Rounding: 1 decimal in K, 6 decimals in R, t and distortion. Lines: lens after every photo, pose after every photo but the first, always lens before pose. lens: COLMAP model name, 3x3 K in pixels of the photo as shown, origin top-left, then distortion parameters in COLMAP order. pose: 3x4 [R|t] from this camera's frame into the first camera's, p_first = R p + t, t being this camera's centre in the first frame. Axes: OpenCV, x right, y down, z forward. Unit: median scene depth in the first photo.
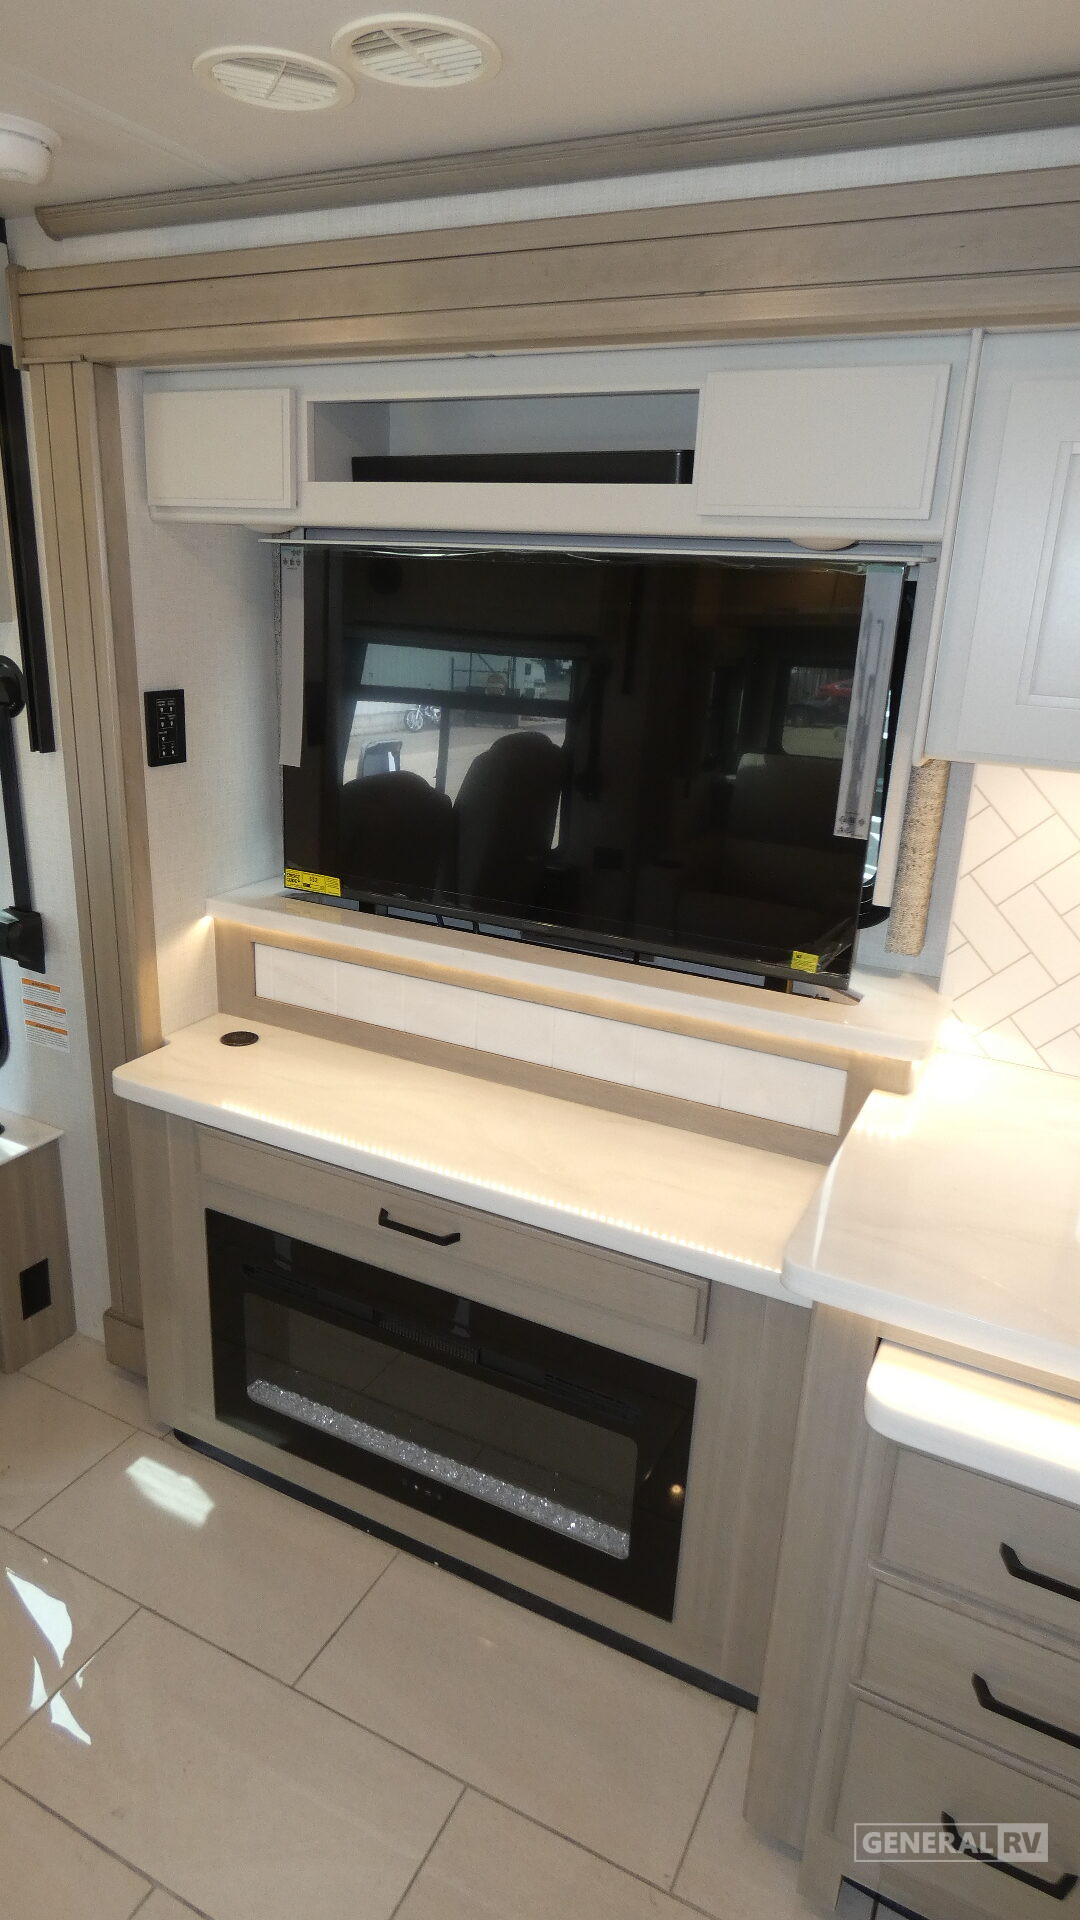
lens RADIAL K [[1151.3, 0, 540.0], [0, 1151.3, 960.0], [0, 0, 1]] dist [-0.004919, -0.000594]
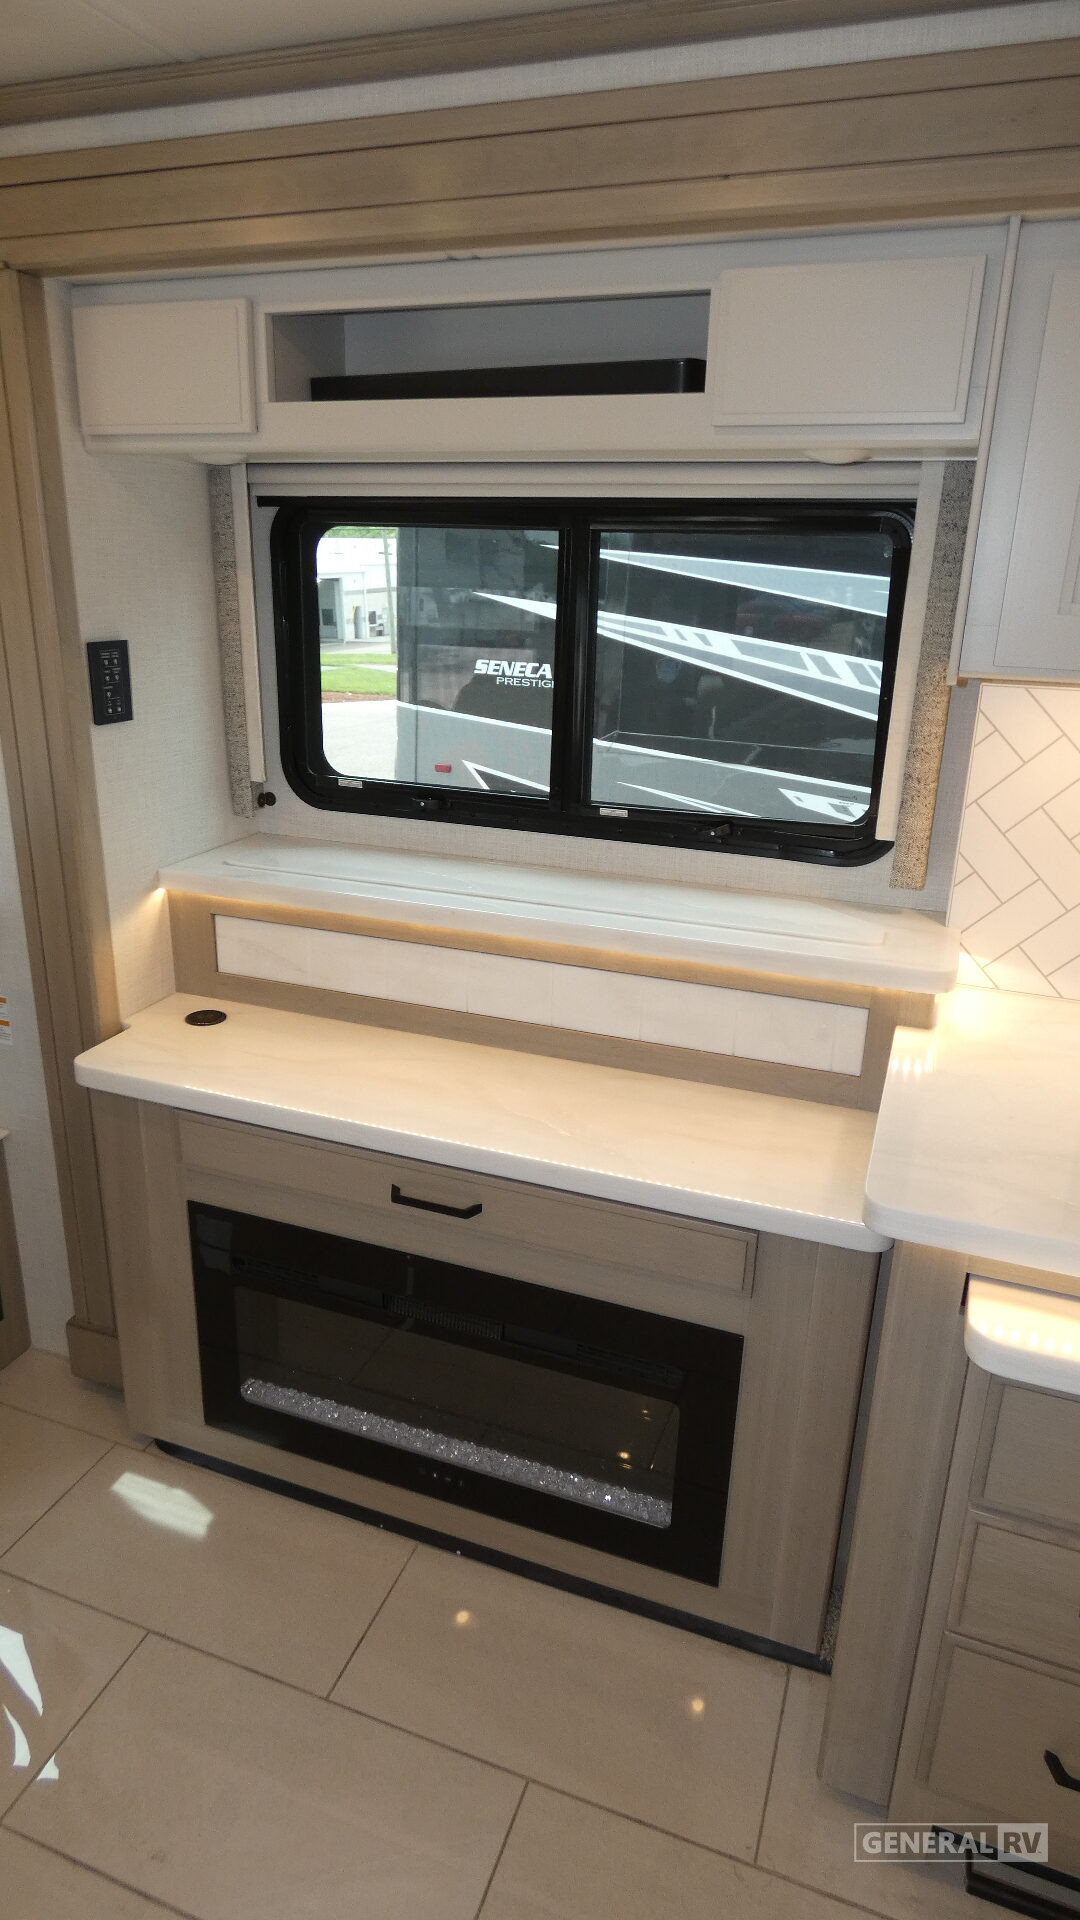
lens RADIAL K [[1153.3, 0, 532.9], [0, 1153.3, 960.9], [0, 0, 1]] dist [-0.001149, -0.003227]
pose [[0.993768, -0.054153, 0.097432, -0.097079], [0.052190, 0.998382, 0.022581, 0.017132], [-0.098497, -0.017356, 0.994986, 0.052602]]
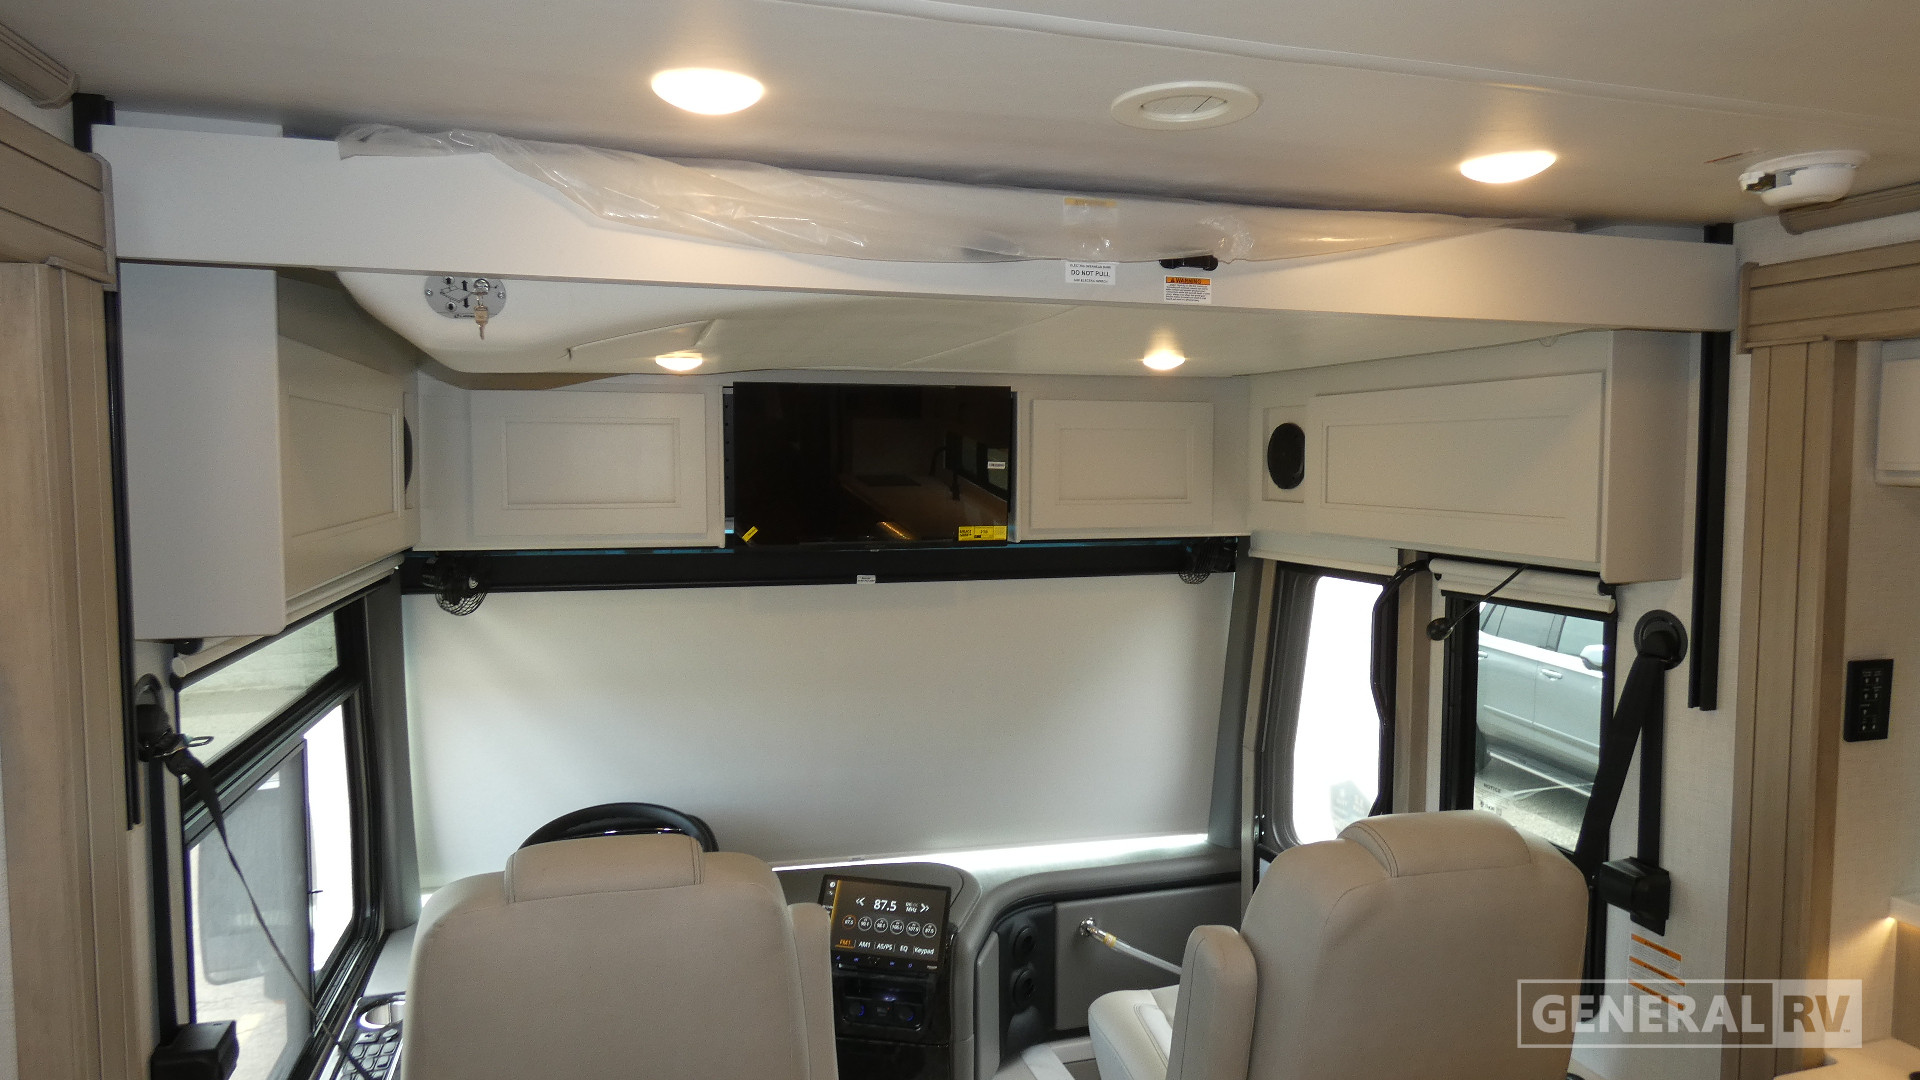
lens RADIAL K [[1147.6, 0, 966.4], [0, 1147.6, 534.8], [0, 0, 1]] dist [-0.008813, 0.000023]
pose [[0.690939, 0.006035, -0.722888, -0.175880], [-0.202852, 0.961409, -0.185860, -0.017191], [0.693869, 0.275057, 0.665499, -0.129180]]
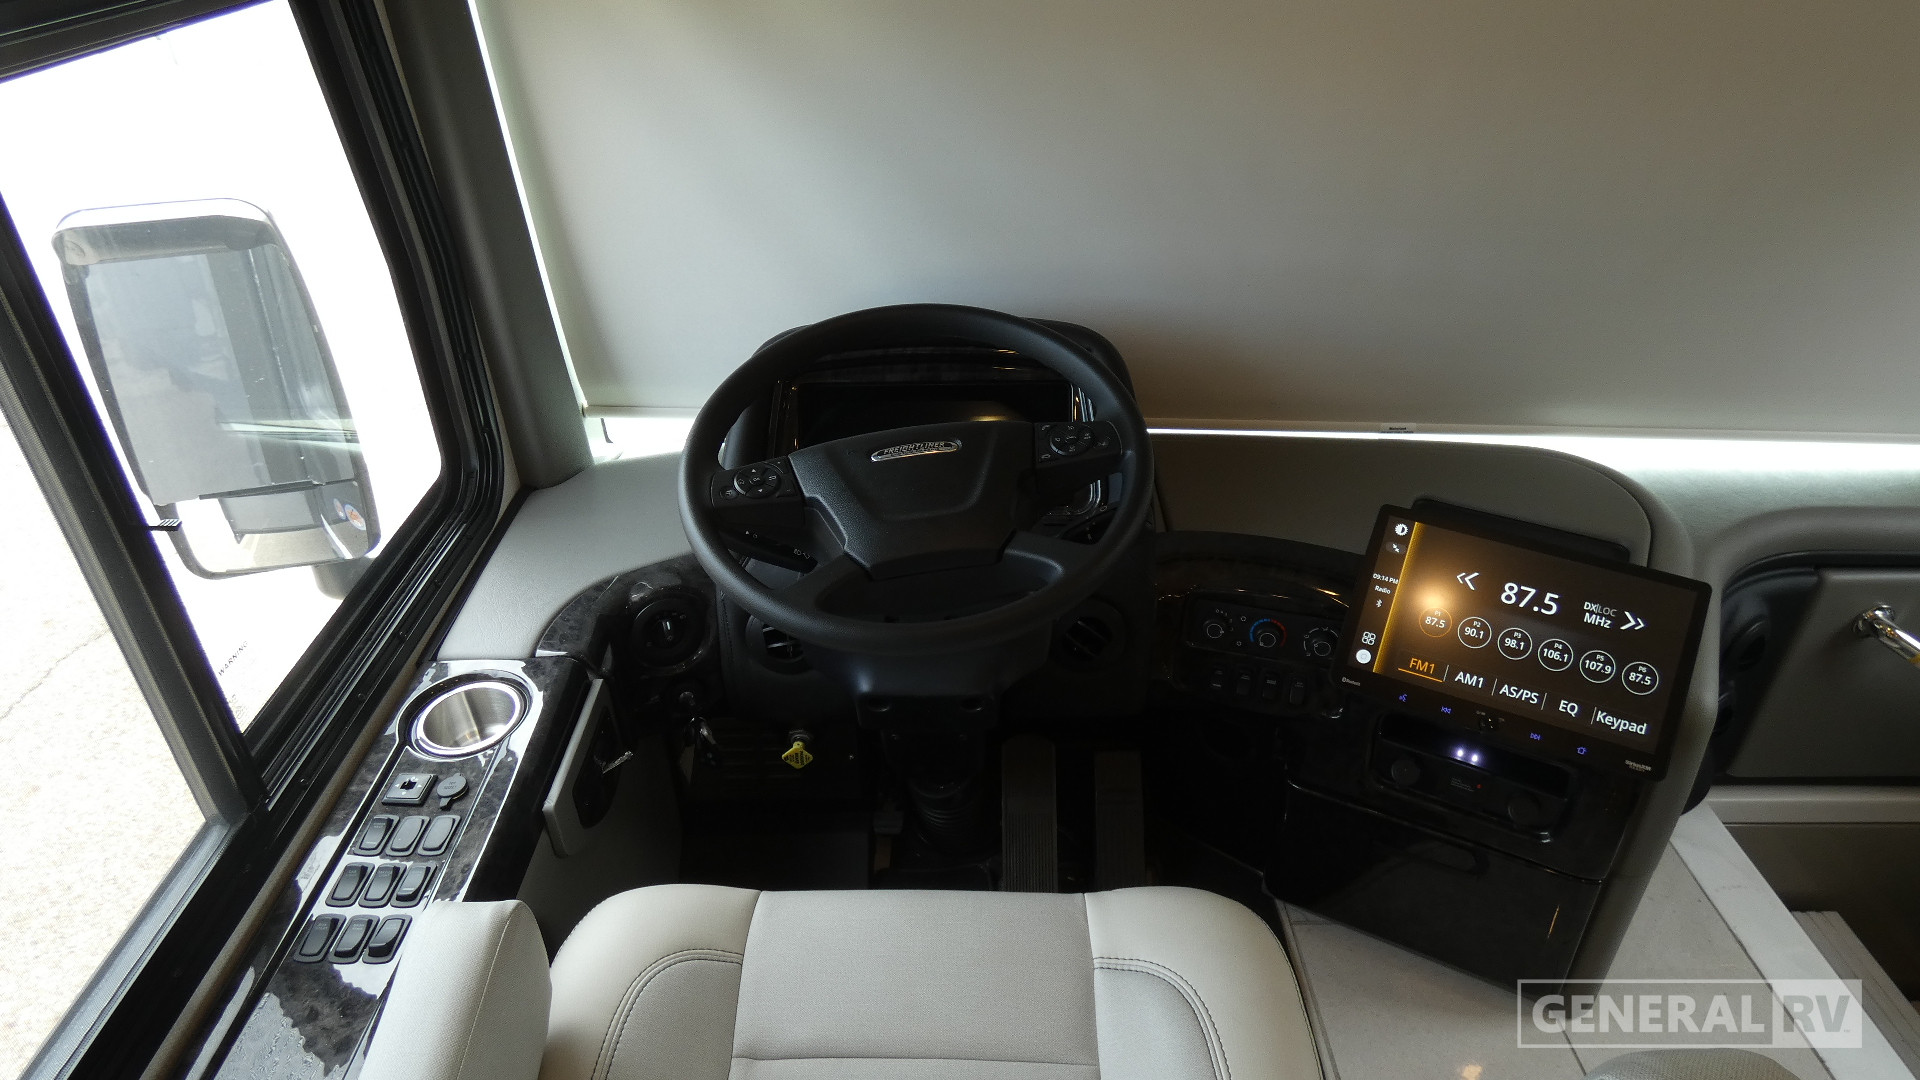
lens RADIAL K [[1151.3, 0, 954.8], [0, 1151.3, 540.0], [0, 0, 1]] dist [-0.004919, -0.000594]
pose [[0.451115, 0.450744, -0.770276, -0.977481], [-0.261264, 0.891974, 0.368949, 0.009246], [0.853368, 0.034807, 0.520146, 0.311066]]
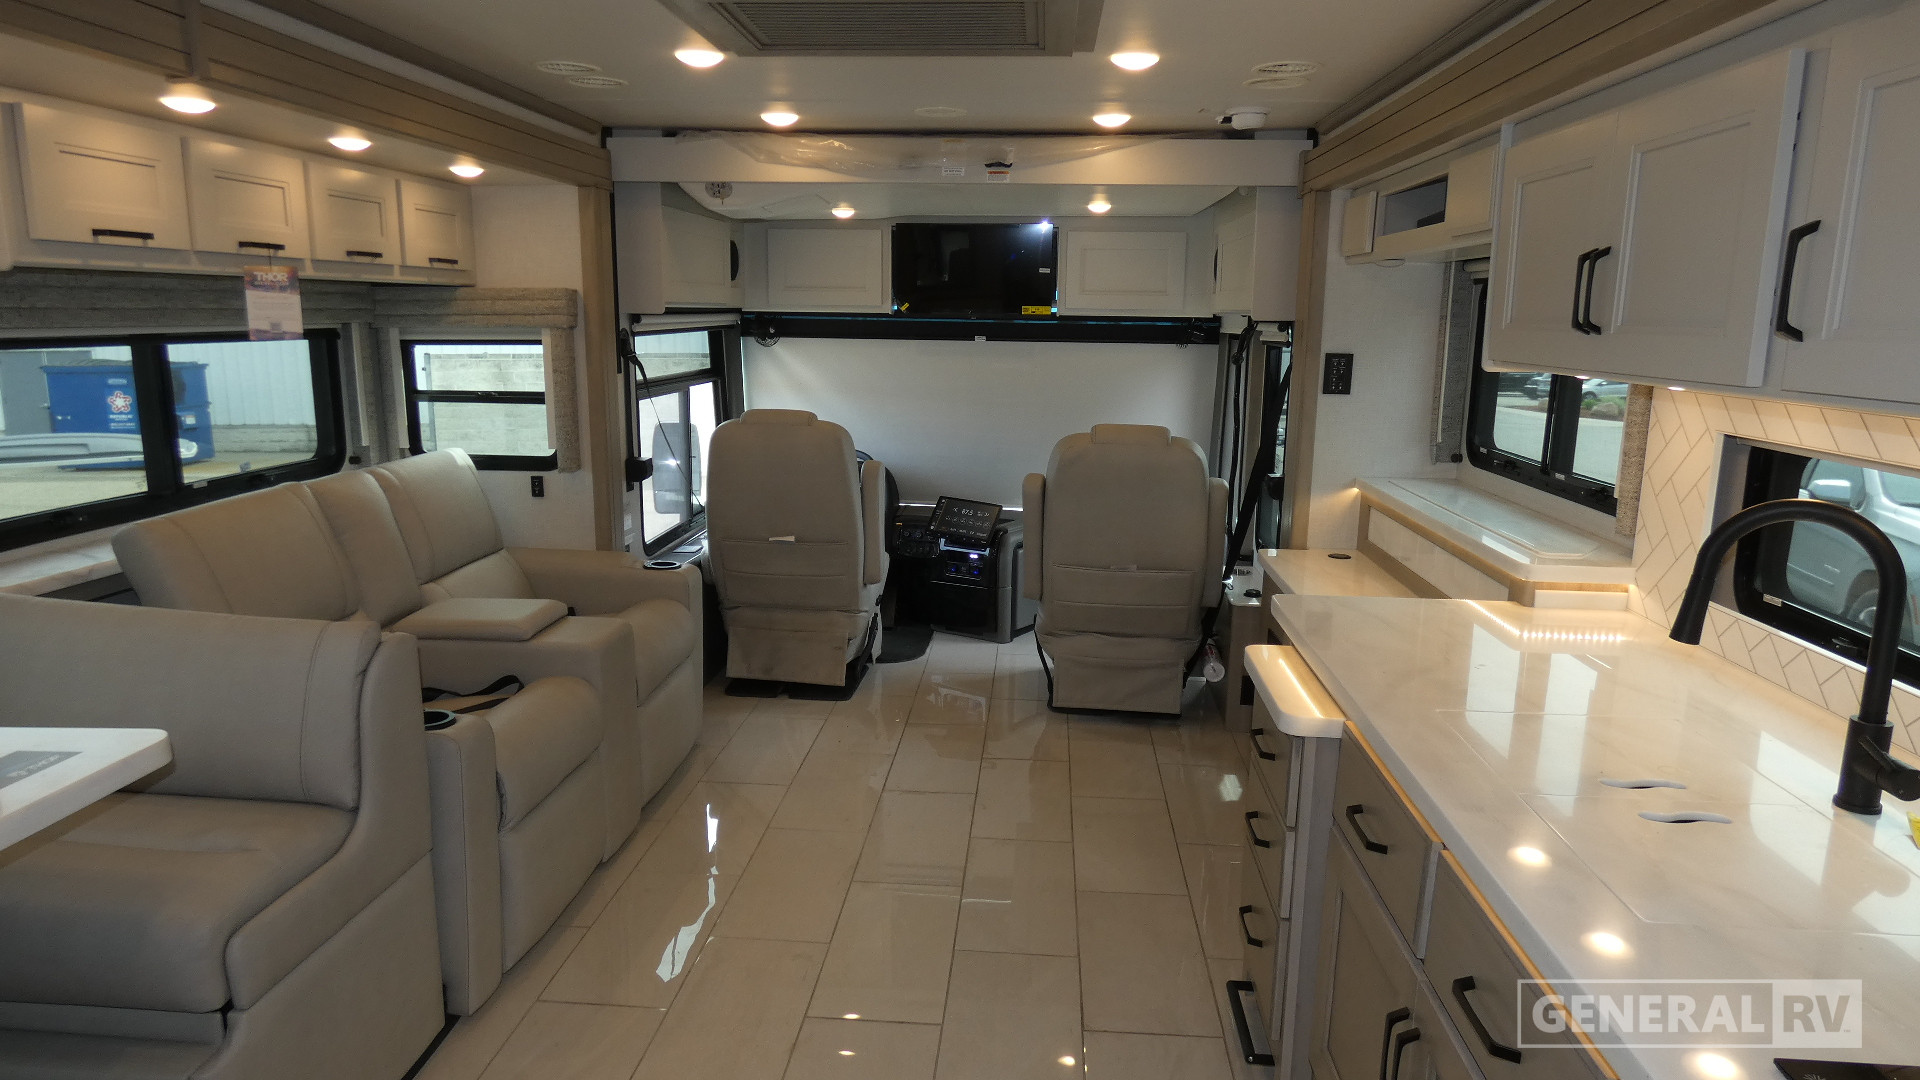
lens RADIAL K [[1164.5, 0, 960.0], [0, 1164.5, 540.0], [0, 0, 1]] dist [-0.001710, -0.000717]
pose [[0.377484, 0.140885, -0.915236, 1.222072], [-0.289994, 0.956629, 0.027651, 0.178560], [0.879437, 0.254976, 0.401968, -0.203069]]
